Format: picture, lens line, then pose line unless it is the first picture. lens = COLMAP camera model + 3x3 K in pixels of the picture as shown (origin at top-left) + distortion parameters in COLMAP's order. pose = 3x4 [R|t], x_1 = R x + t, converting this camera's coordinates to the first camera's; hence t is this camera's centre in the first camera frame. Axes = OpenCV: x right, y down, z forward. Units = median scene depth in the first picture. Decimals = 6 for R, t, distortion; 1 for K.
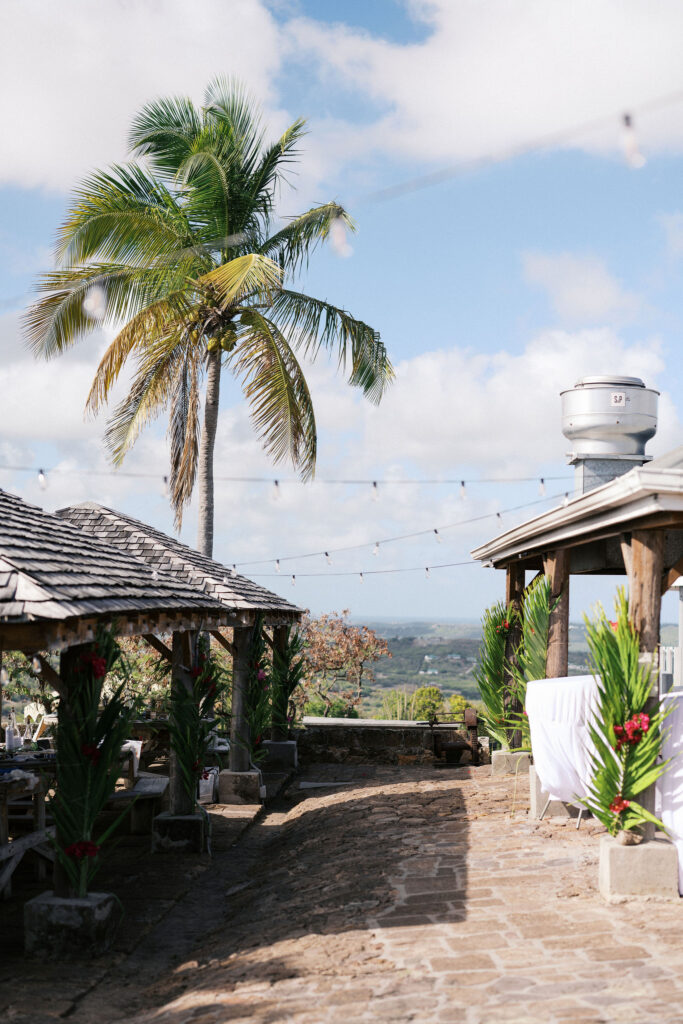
lens RADIAL K [[1567.4, 0, 358.7], [0, 1567.4, 535.0], [0, 0, 1]] dist [0.005362, 0.004647]
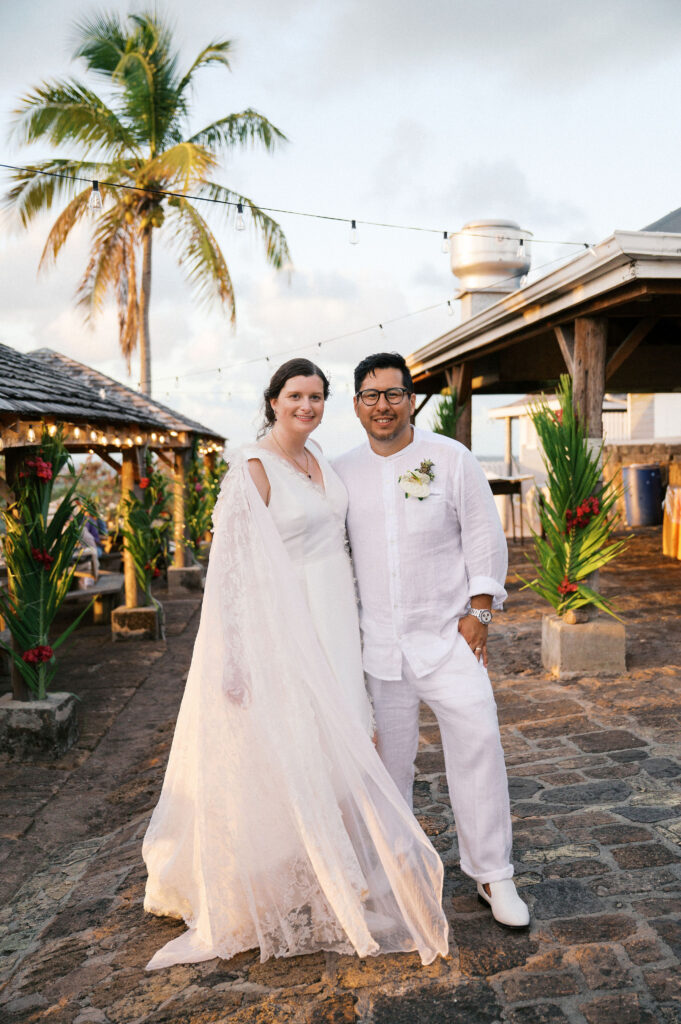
lens RADIAL K [[937.7, 0, 340.5], [0, 937.7, 512.0], [0, 0, 1]] dist [-0.011370, -0.018537]
pose [[0.993723, -0.035545, 0.106073, -0.045660], [0.024837, 0.994615, 0.100620, 0.056094], [-0.109078, -0.097353, 0.989254, 0.397967]]
